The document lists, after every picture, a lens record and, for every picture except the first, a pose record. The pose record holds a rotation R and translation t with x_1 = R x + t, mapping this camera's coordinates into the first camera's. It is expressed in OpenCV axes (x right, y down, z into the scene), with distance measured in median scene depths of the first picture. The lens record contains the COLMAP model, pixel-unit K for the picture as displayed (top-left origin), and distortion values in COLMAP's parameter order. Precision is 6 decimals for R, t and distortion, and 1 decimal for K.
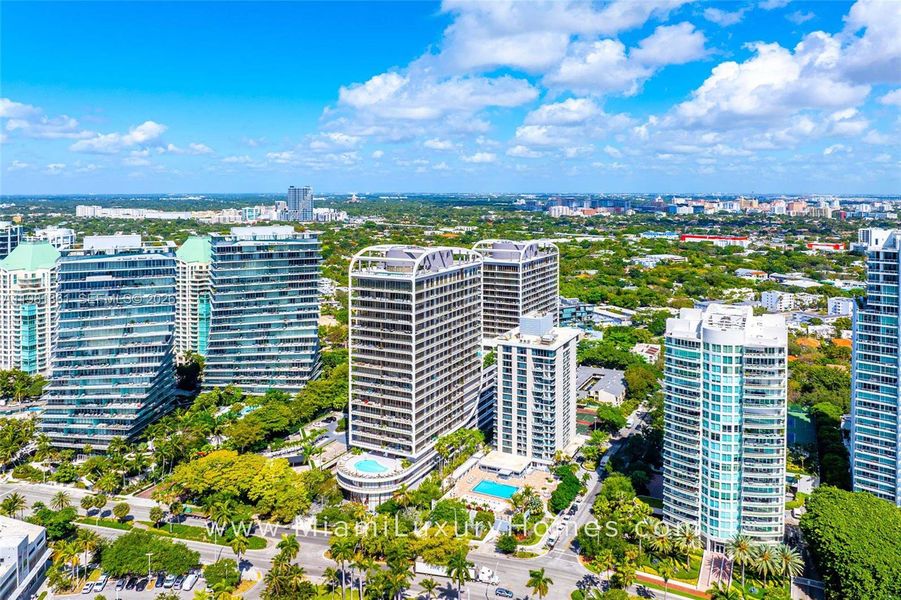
lens RADIAL K [[639.7, 0, 450.7], [0, 639.7, 298.6], [0, 0, 1]] dist [-0.036542, 0.025042]
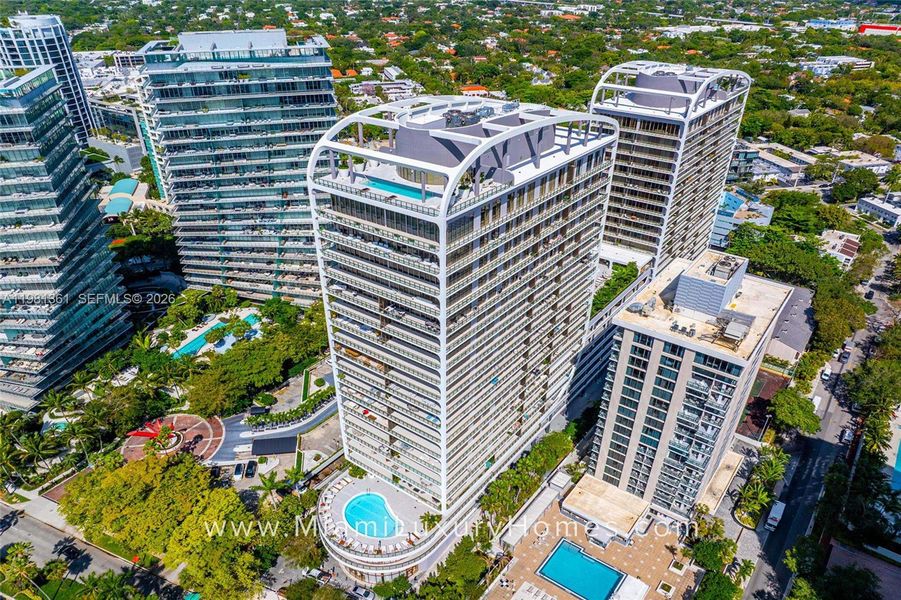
lens RADIAL K [[593.2, 0, 442.1], [0, 593.2, 370.1], [0, 0, 1]] dist [-0.035539, 0.011730]
pose [[0.982407, 0.108794, -0.151791, 0.005327], [-0.031969, 0.898763, 0.437267, -0.073896], [0.183996, -0.424721, 0.886429, 0.427752]]
